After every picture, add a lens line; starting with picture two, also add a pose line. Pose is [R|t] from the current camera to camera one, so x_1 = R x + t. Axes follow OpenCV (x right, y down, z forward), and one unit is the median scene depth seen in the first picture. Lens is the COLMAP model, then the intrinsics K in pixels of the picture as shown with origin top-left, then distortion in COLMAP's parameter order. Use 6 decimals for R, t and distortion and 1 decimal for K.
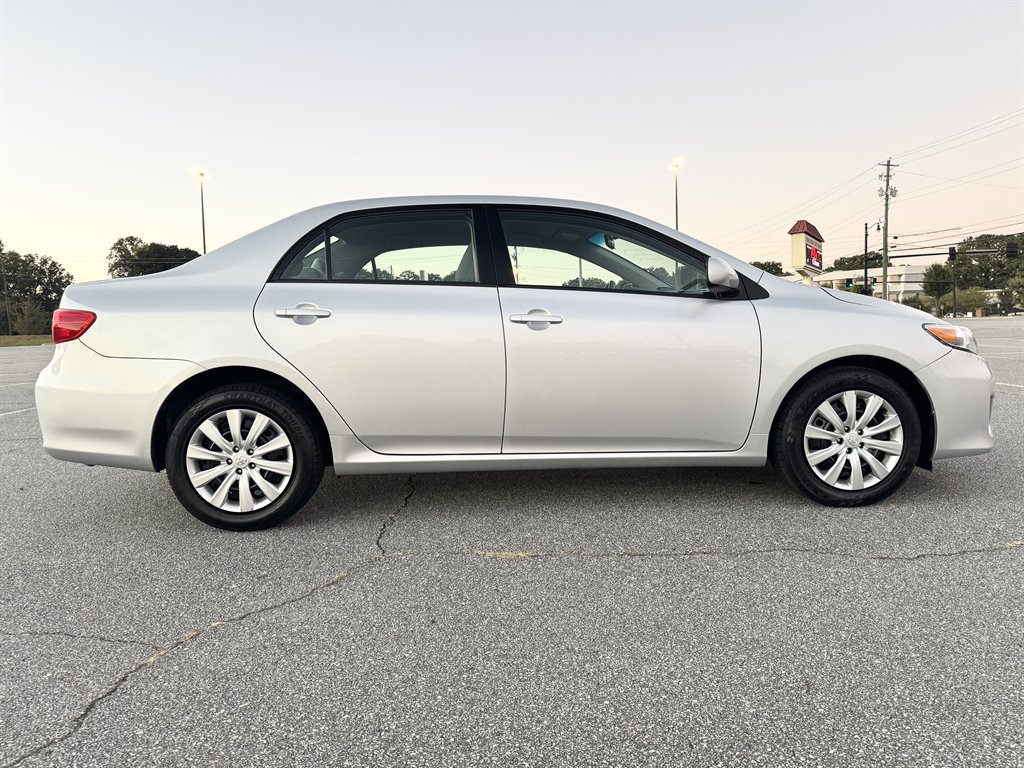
lens RADIAL K [[726.2, 0, 515.6], [0, 726.2, 373.6], [0, 0, 1]] dist [0.003124, -0.007714]
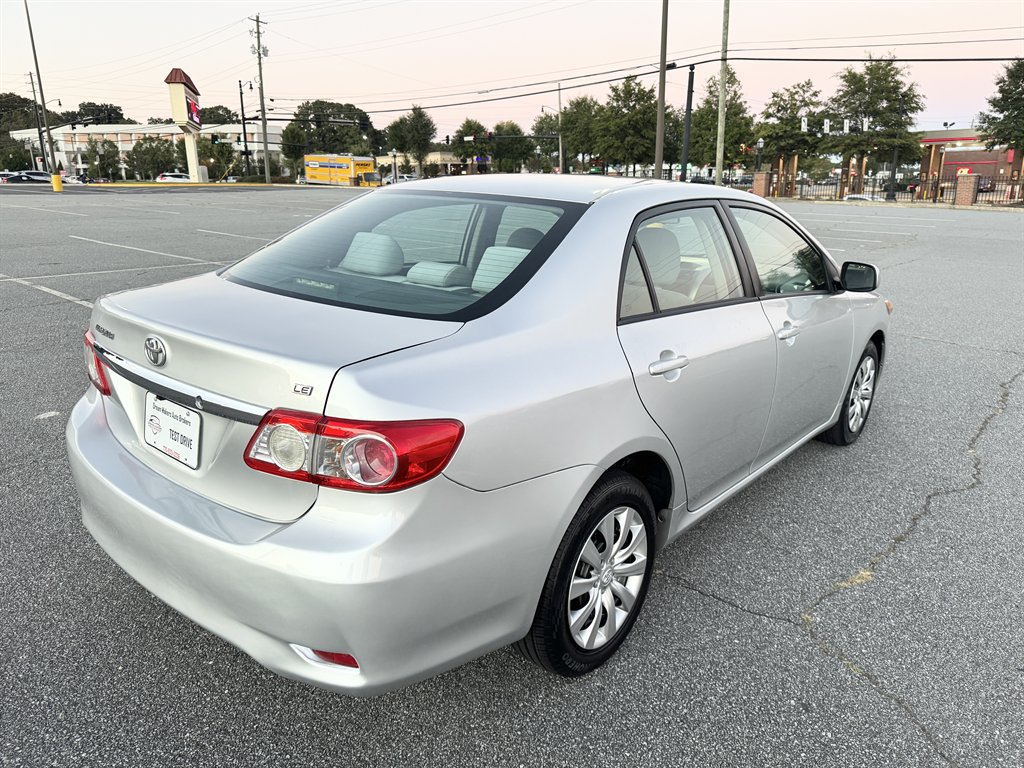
lens RADIAL K [[726.2, 0, 512.4], [0, 726.2, 385.0], [0, 0, 1]] dist [0.003124, -0.007714]
pose [[0.680939, -0.163749, 0.713799, -0.848888], [0.013342, 0.977294, 0.211468, -0.201276], [-0.732219, -0.134473, 0.667662, 0.565008]]
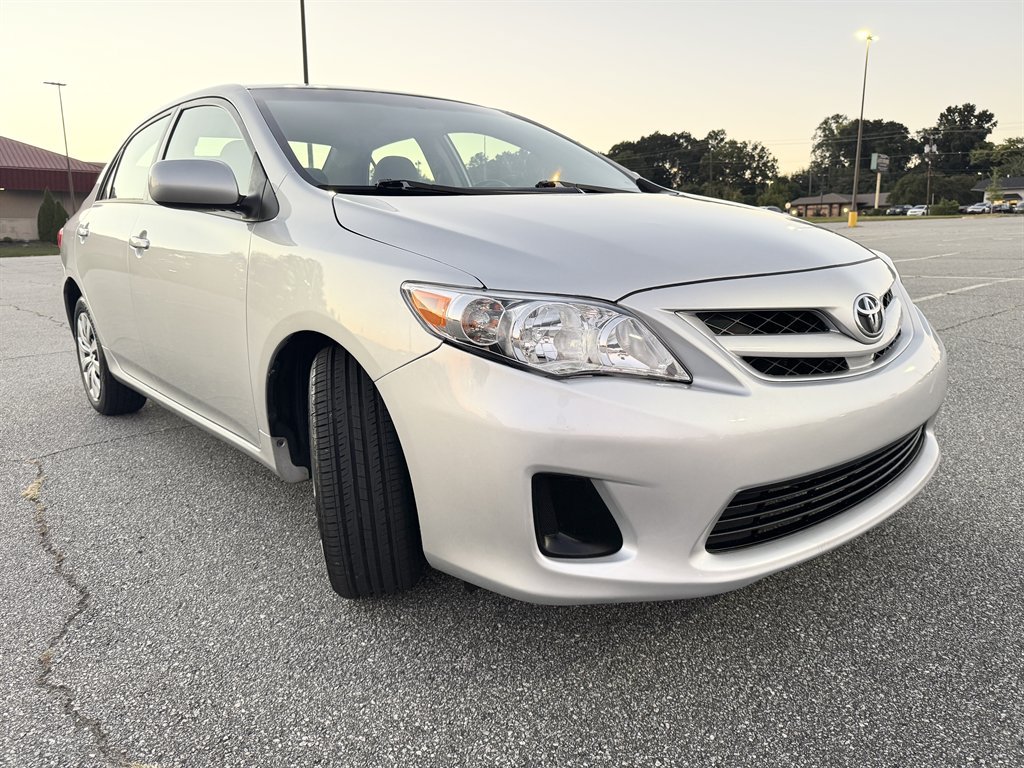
lens RADIAL K [[726.2, 0, 519.0], [0, 726.2, 385.7], [0, 0, 1]] dist [0.003124, -0.007714]
pose [[0.637862, 0.172903, -0.750491, 0.119603], [-0.038536, 0.980418, 0.193122, -0.062867], [0.769186, -0.094264, 0.632034, 0.681776]]
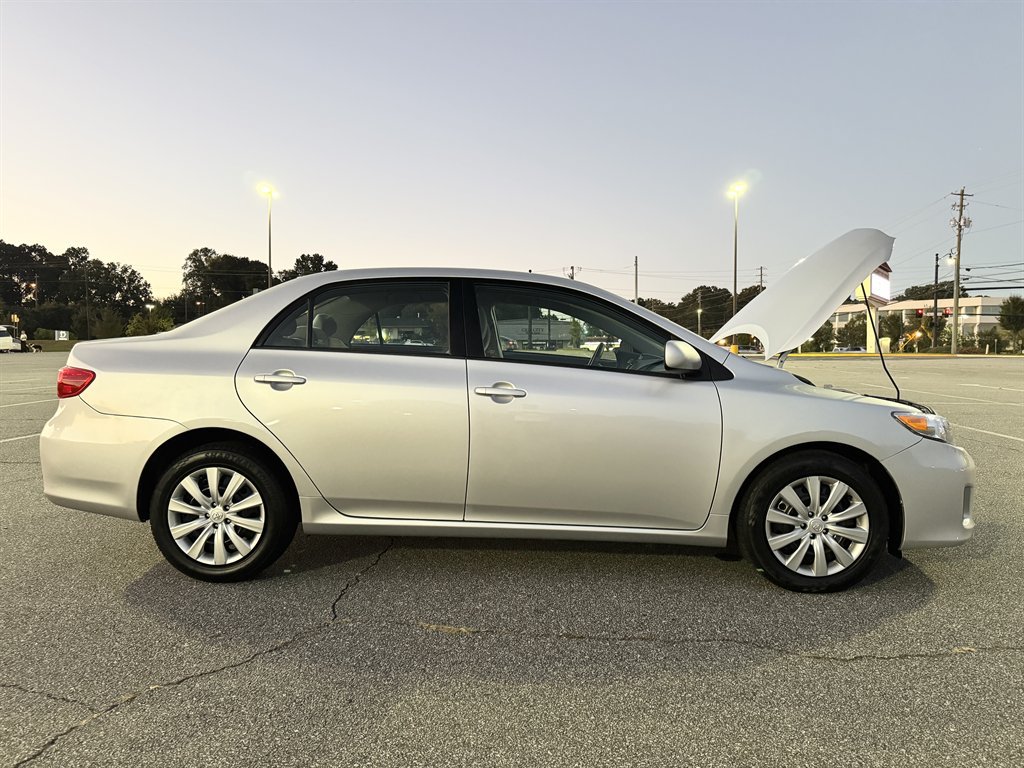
lens RADIAL K [[726.2, 0, 515.9], [0, 726.2, 373.2], [0, 0, 1]] dist [0.003124, -0.007714]
pose [[0.996344, 0.036787, -0.077106, 0.119992], [-0.038787, 0.998945, -0.024595, -0.073072], [0.076120, 0.027496, 0.996719, -0.026116]]
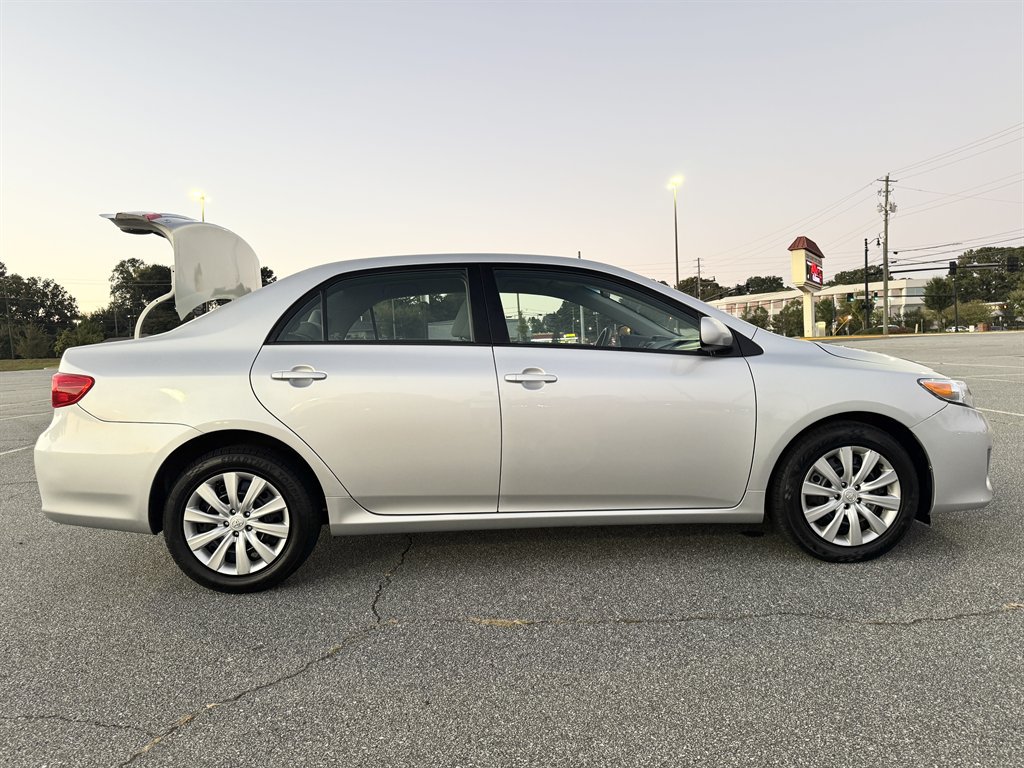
lens RADIAL K [[726.2, 0, 515.1], [0, 726.2, 382.2], [0, 0, 1]] dist [0.003124, -0.007714]
pose [[0.999946, -0.009920, -0.003114, 0.009143], [0.009882, 0.999880, -0.011904, -0.054770], [0.003231, 0.011872, 0.999924, -0.002820]]
